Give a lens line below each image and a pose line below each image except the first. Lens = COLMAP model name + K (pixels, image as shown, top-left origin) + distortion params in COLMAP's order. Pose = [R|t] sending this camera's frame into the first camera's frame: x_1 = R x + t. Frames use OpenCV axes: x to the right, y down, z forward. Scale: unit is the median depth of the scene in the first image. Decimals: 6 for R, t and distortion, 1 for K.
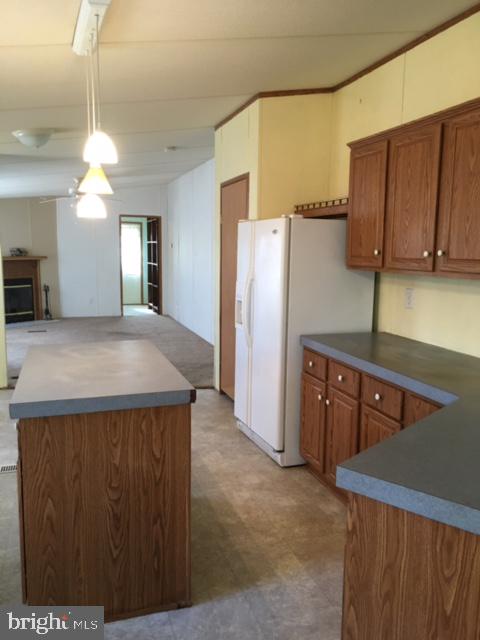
lens RADIAL K [[535.2, 0, 241.7], [0, 535.2, 316.5], [0, 0, 1]] dist [0.078960, -0.097873]
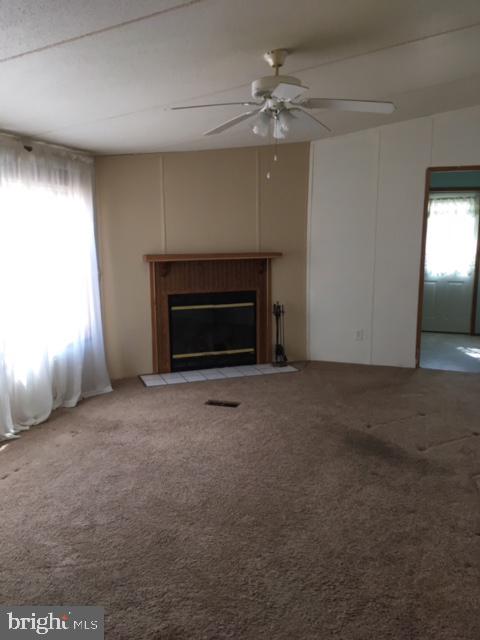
lens RADIAL K [[535.2, 0, 241.7], [0, 535.2, 316.5], [0, 0, 1]] dist [0.078960, -0.097873]
pose [[0.804620, 0.075060, -0.589027, -0.063094], [-0.062775, 0.997172, 0.041319, -0.065092], [0.590463, 0.003730, 0.807056, 0.522585]]
